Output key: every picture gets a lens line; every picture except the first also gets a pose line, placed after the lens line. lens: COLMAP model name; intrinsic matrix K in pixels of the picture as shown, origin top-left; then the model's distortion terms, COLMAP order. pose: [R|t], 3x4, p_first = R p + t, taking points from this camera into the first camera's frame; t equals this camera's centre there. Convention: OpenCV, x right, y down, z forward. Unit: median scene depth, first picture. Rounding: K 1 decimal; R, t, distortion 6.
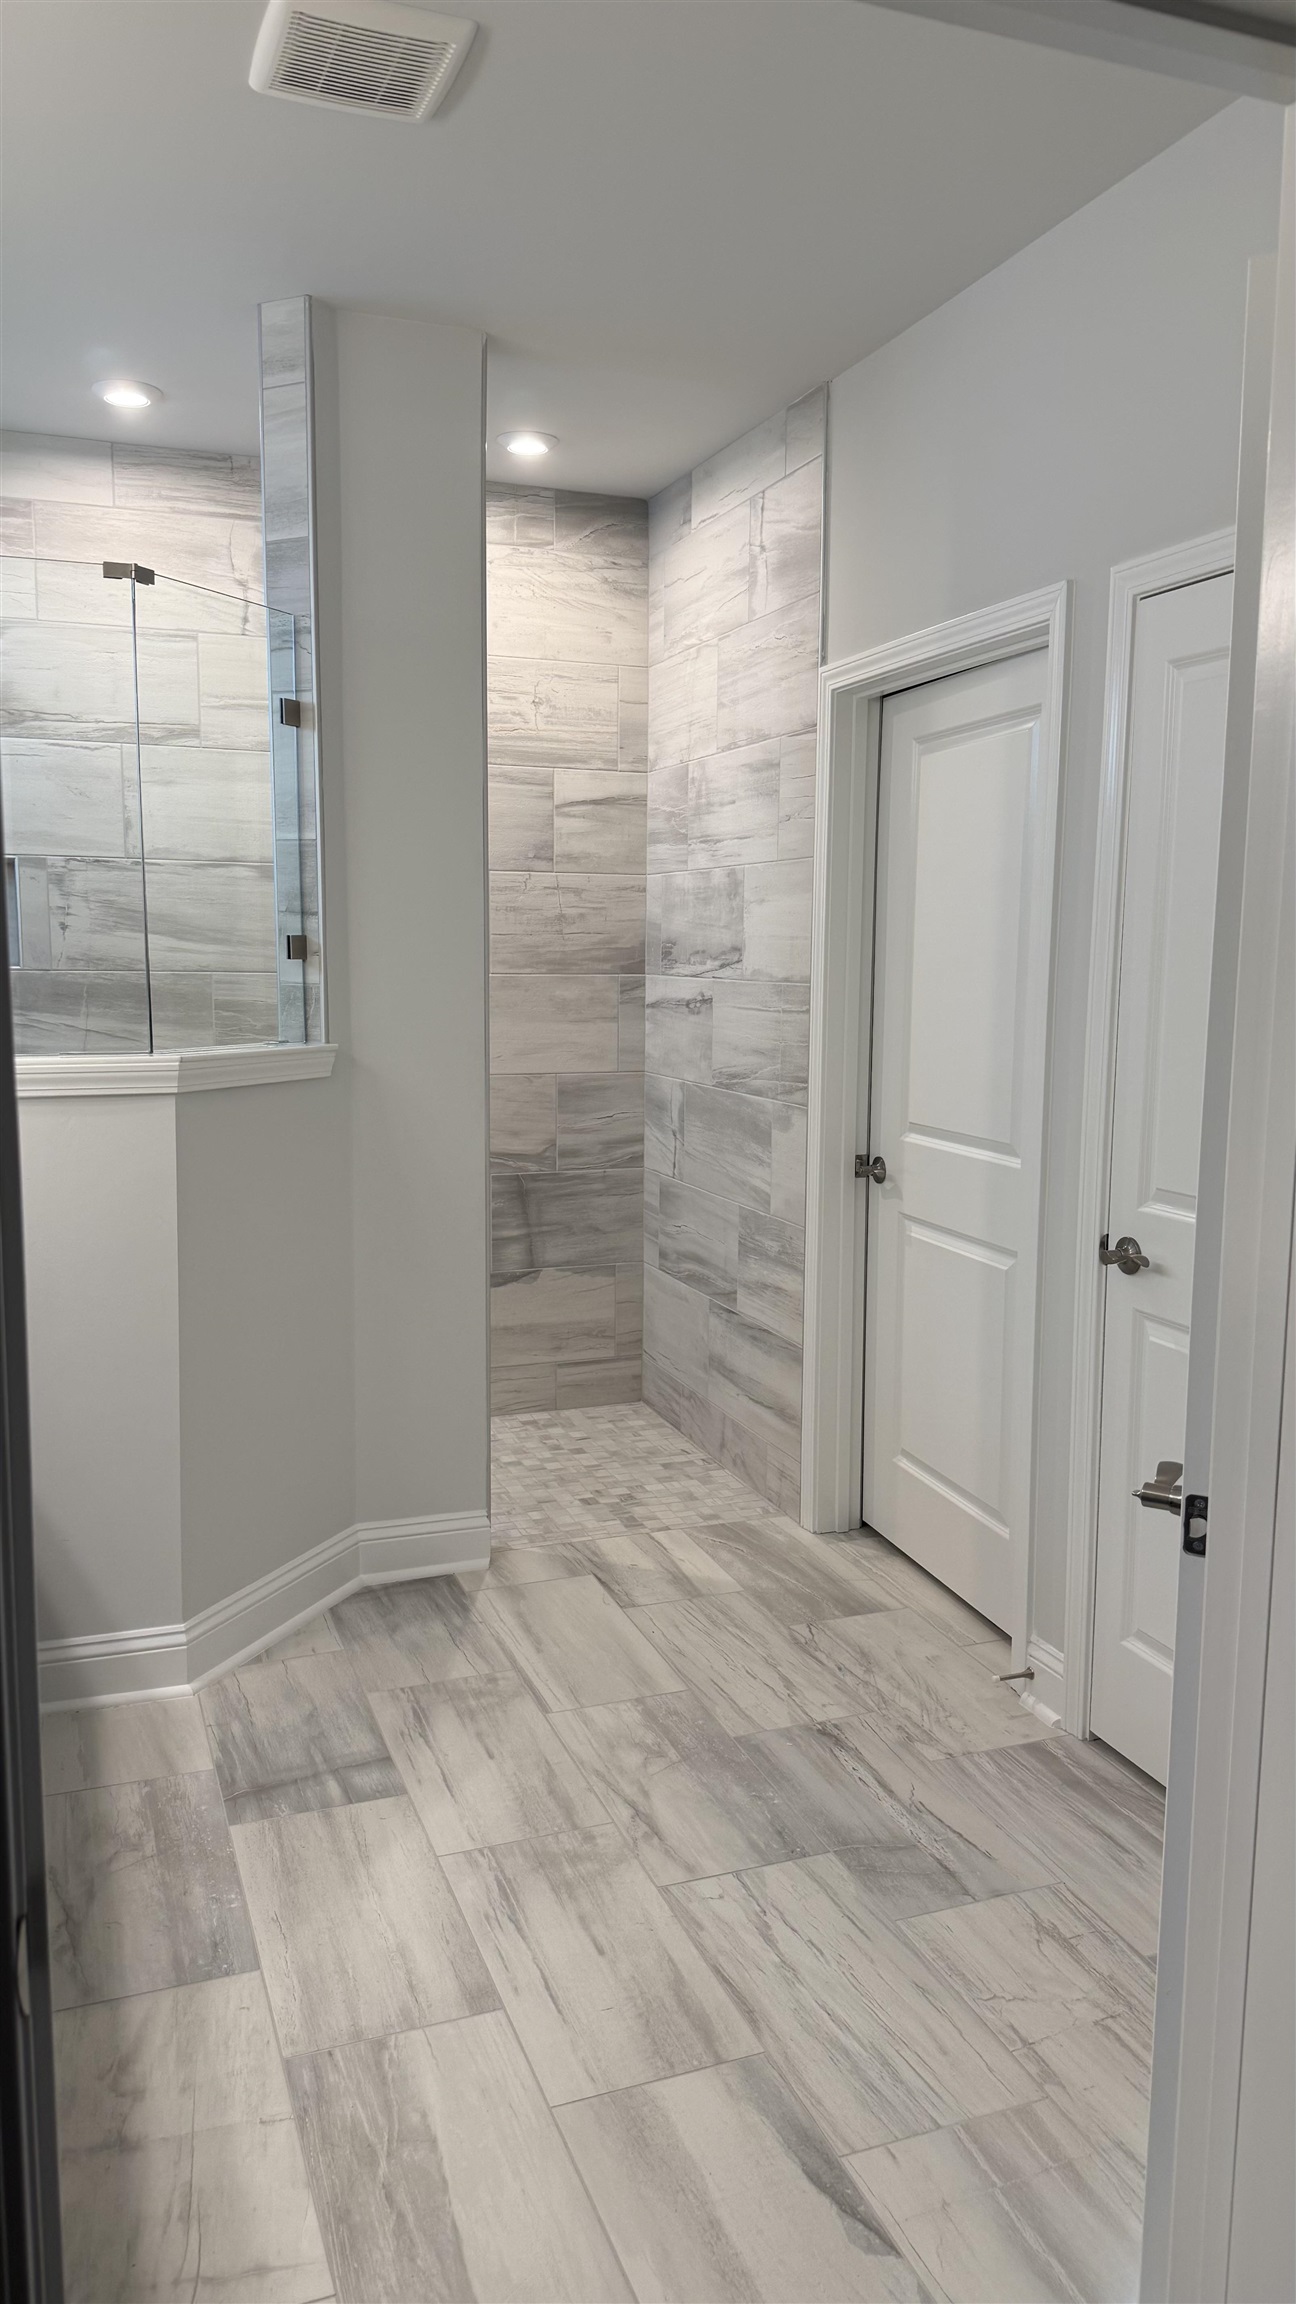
lens RADIAL K [[1608.9, 0, 653.9], [0, 1608.9, 1158.8], [0, 0, 1]] dist [0.189500, -0.442130]
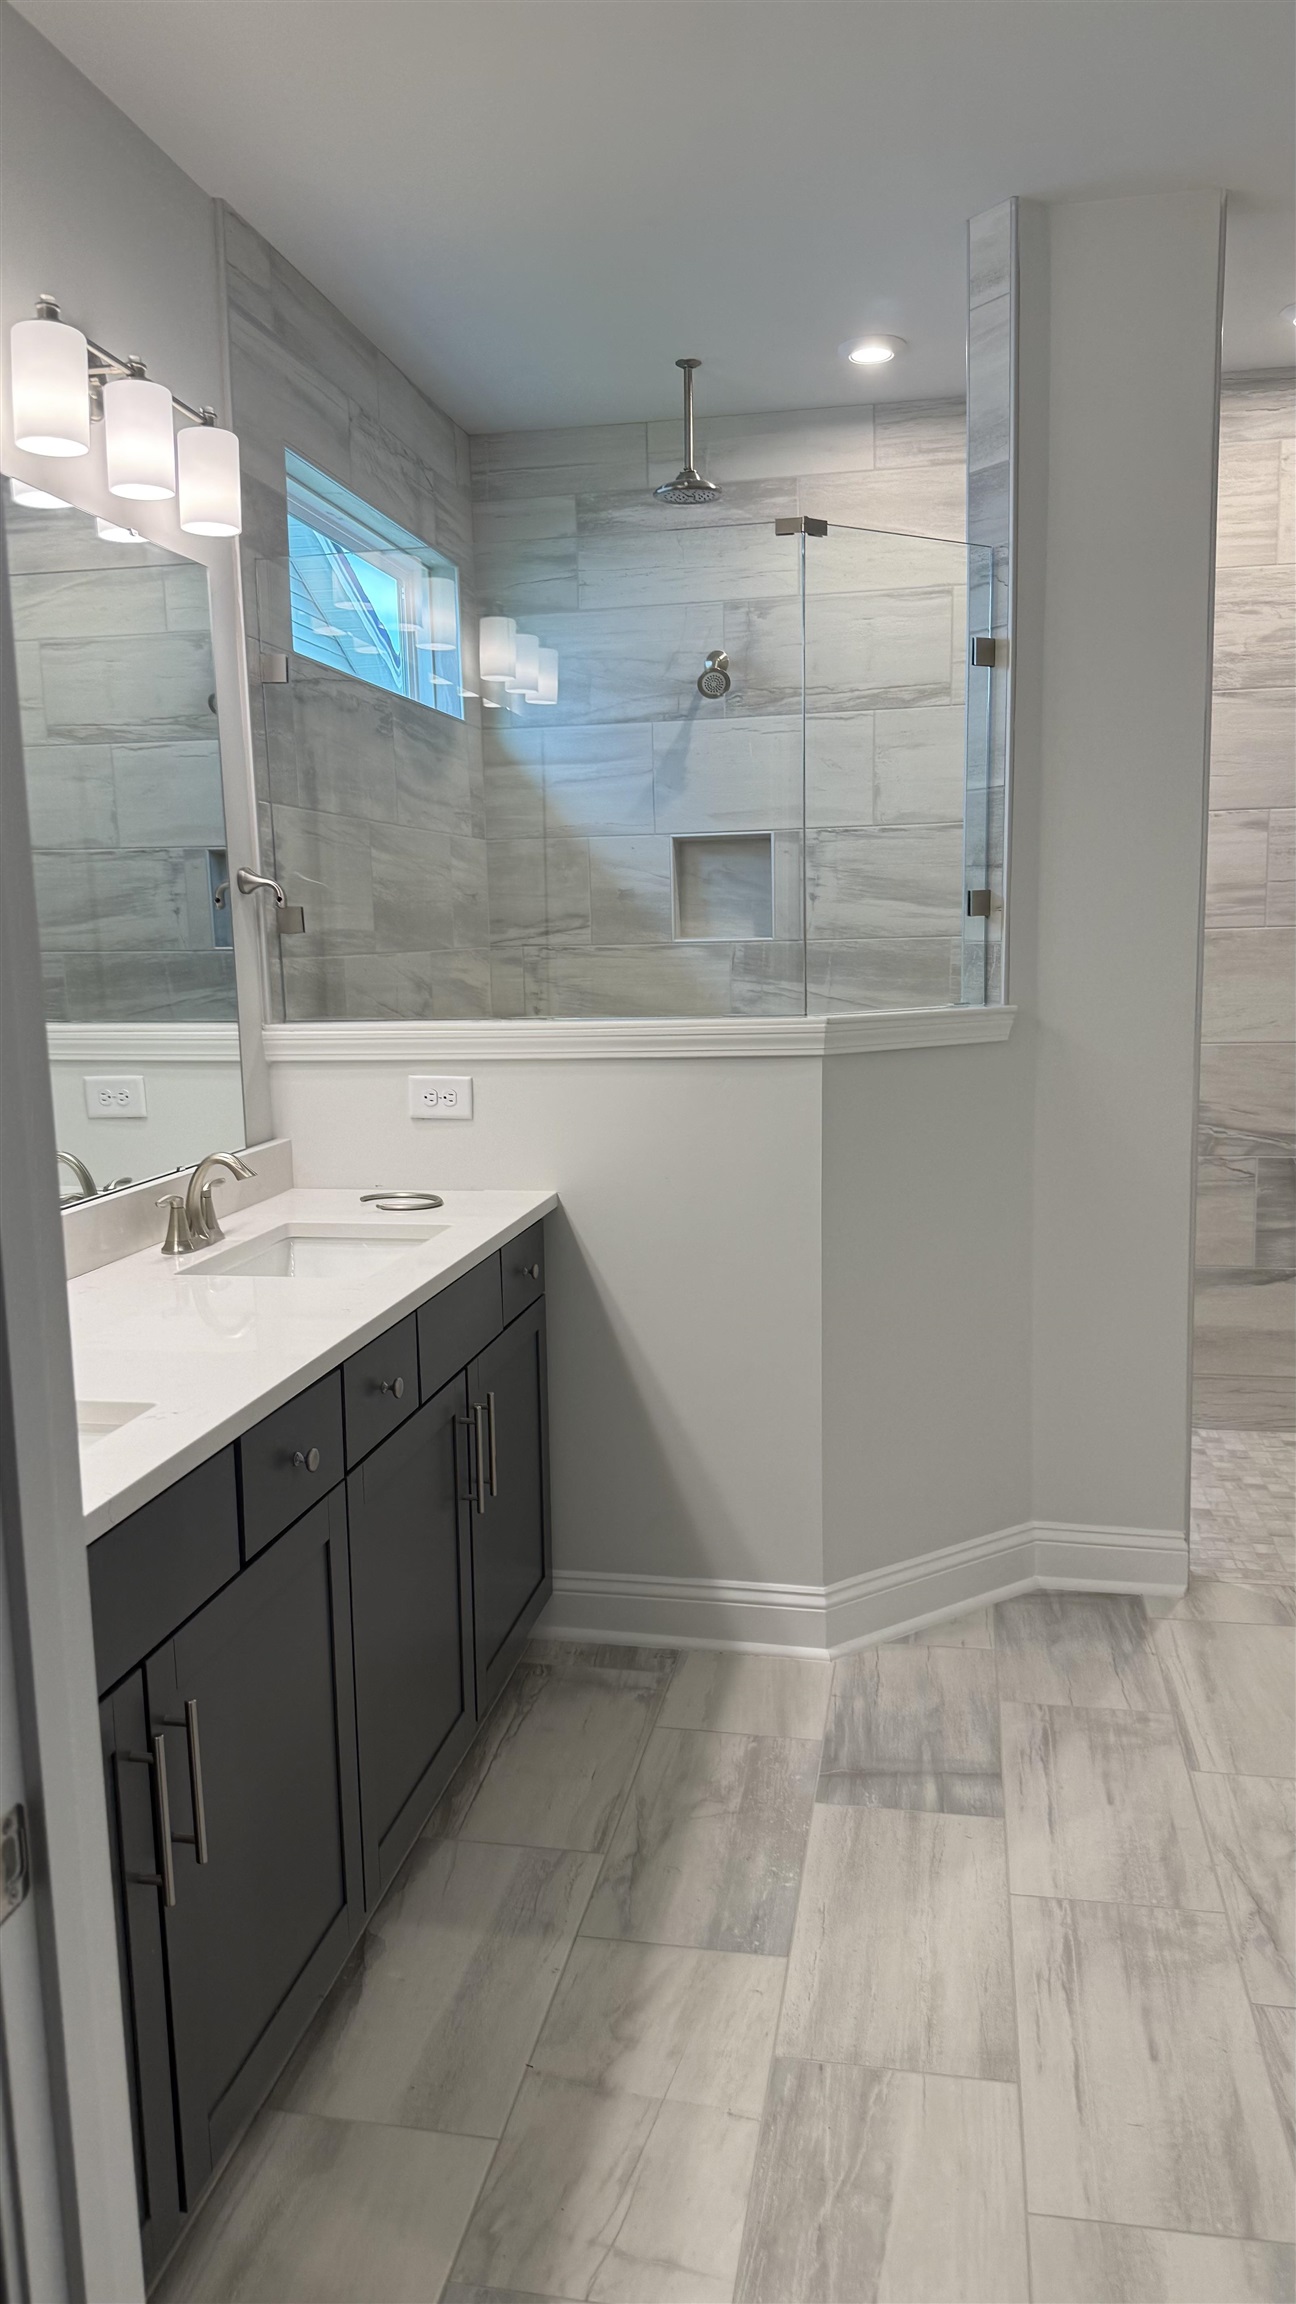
lens RADIAL K [[1615.4, 0, 631.8], [0, 1615.4, 1164.3], [0, 0, 1]] dist [0.148520, -0.304552]
pose [[0.846496, 0.047787, -0.530247, 0.116362], [-0.038602, 0.998851, 0.028393, 0.002370], [0.530994, -0.003566, 0.847368, 0.088472]]
